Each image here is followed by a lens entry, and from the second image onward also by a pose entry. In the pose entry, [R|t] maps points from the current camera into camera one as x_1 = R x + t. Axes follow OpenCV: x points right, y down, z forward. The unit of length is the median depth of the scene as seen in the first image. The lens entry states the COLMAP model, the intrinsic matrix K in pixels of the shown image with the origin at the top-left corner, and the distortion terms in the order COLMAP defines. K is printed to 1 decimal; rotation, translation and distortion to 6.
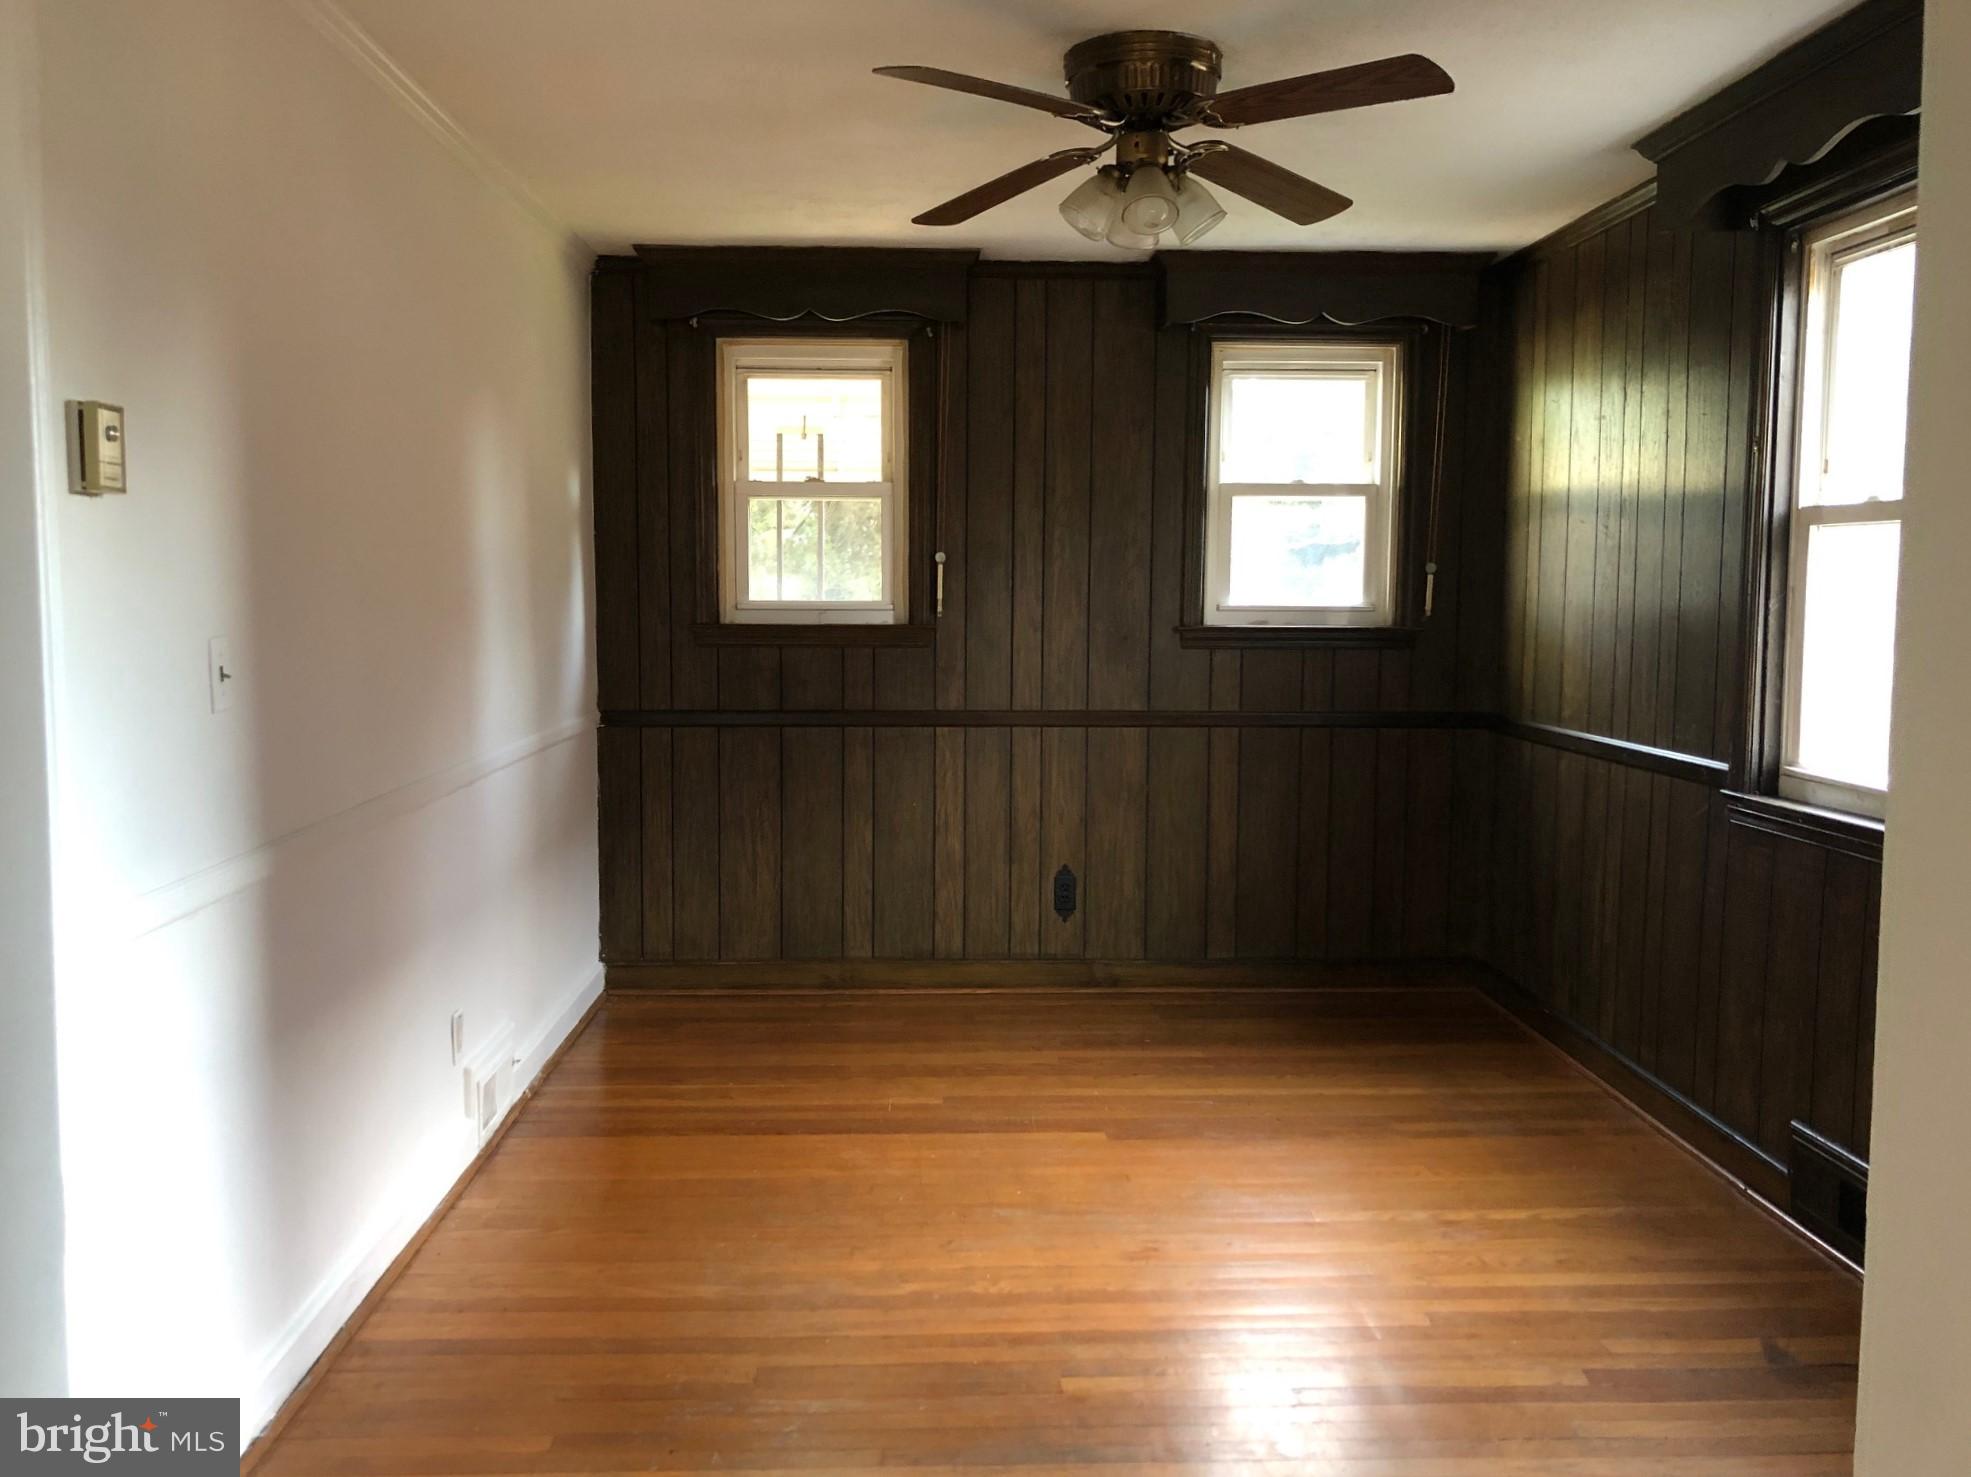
lens RADIAL K [[1596.1, 0, 985.5], [0, 1596.1, 738.5], [0, 0, 1]] dist [-0.011161, -0.004805]
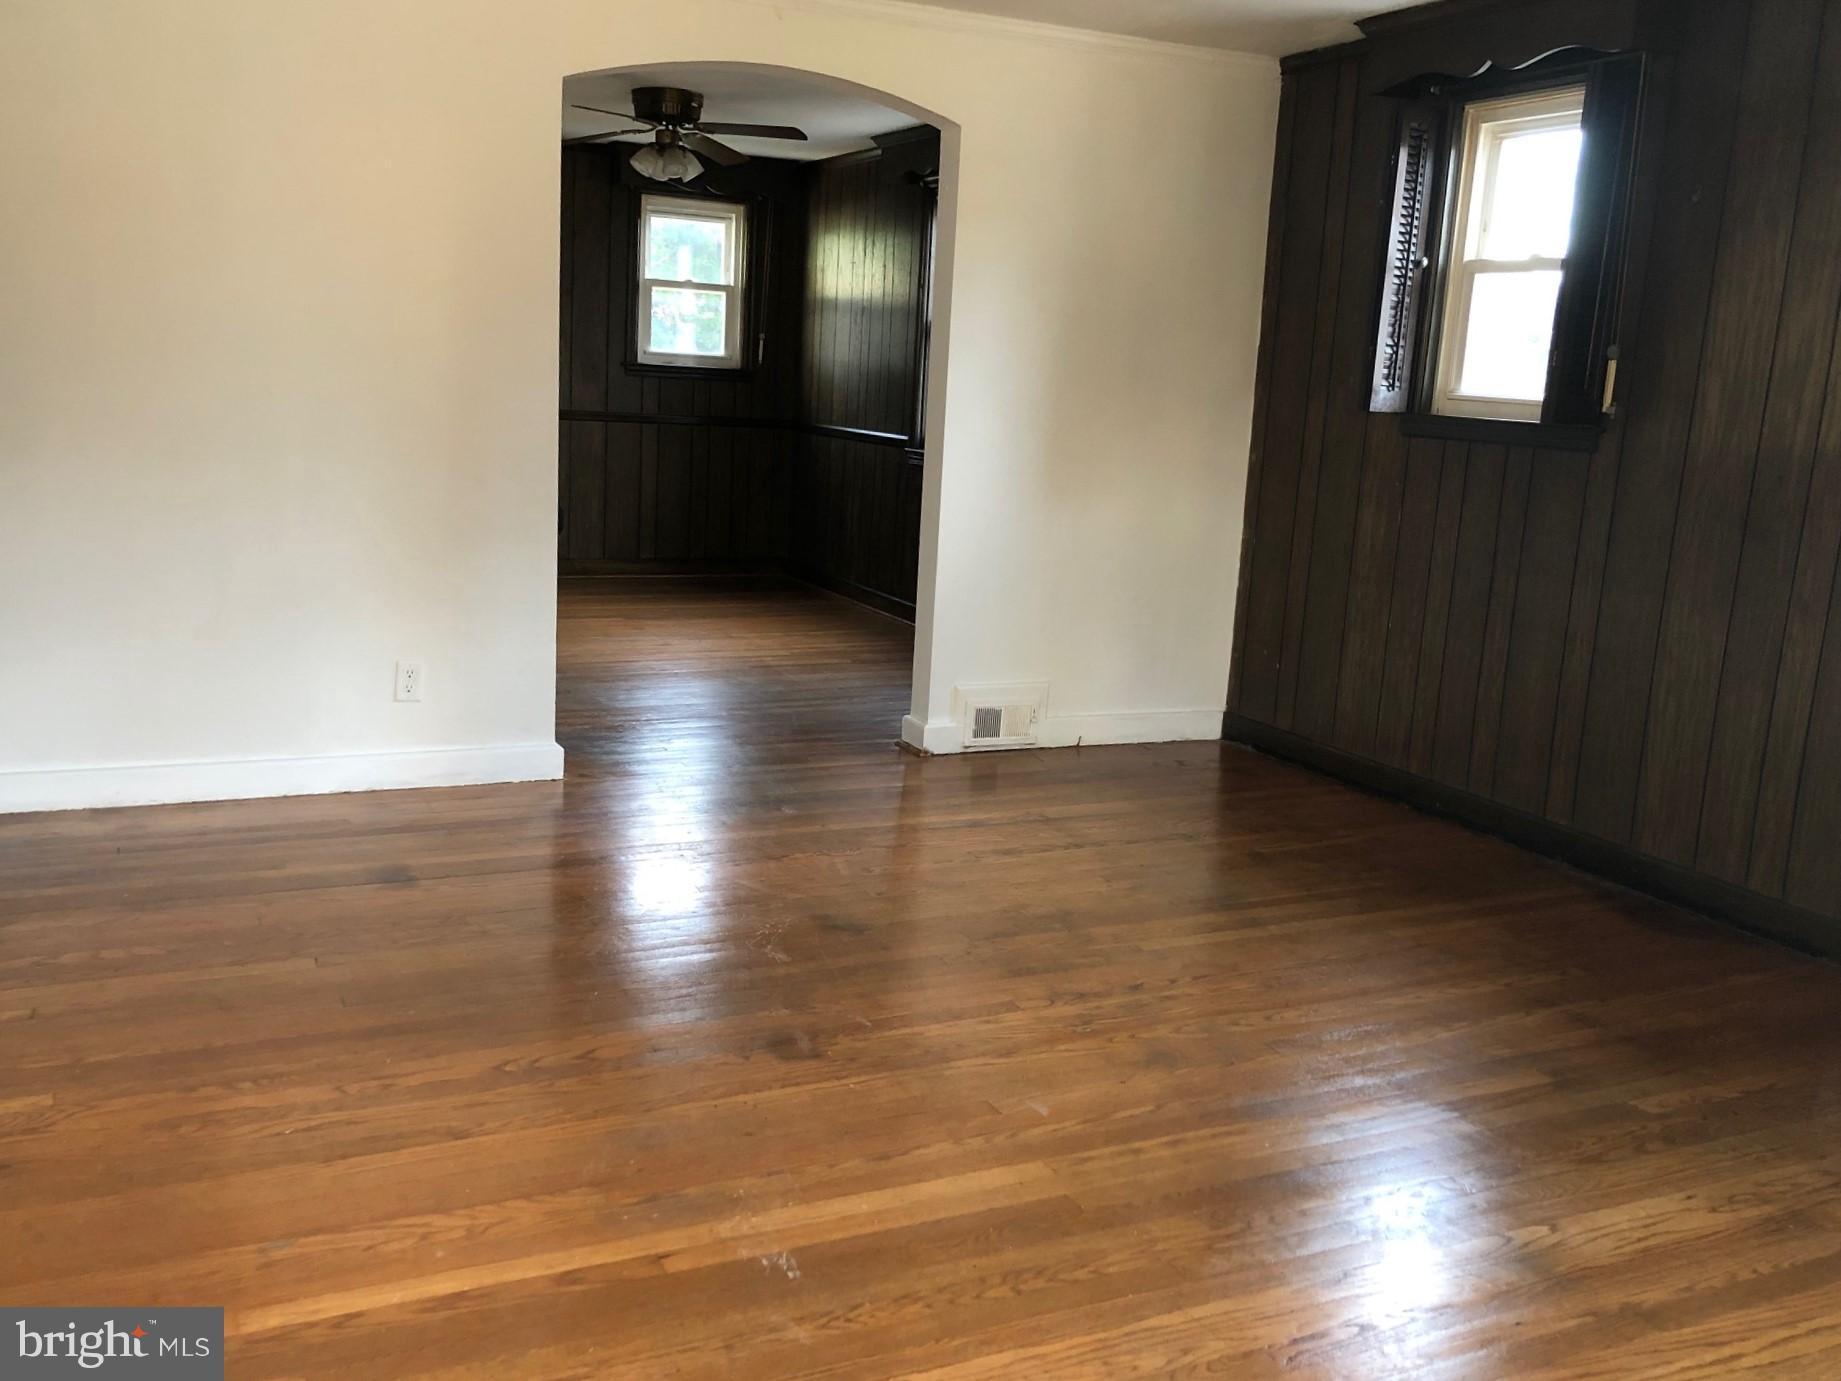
lens RADIAL K [[1529.3, 0, 920.5], [0, 1529.3, 690.5], [0, 0, 1]] dist [0.000183, 0.000592]
pose [[0.910444, -0.036283, 0.412038, -0.285305], [-0.016734, 0.992099, 0.124338, 0.072175], [-0.413294, -0.120098, 0.902643, -0.680519]]
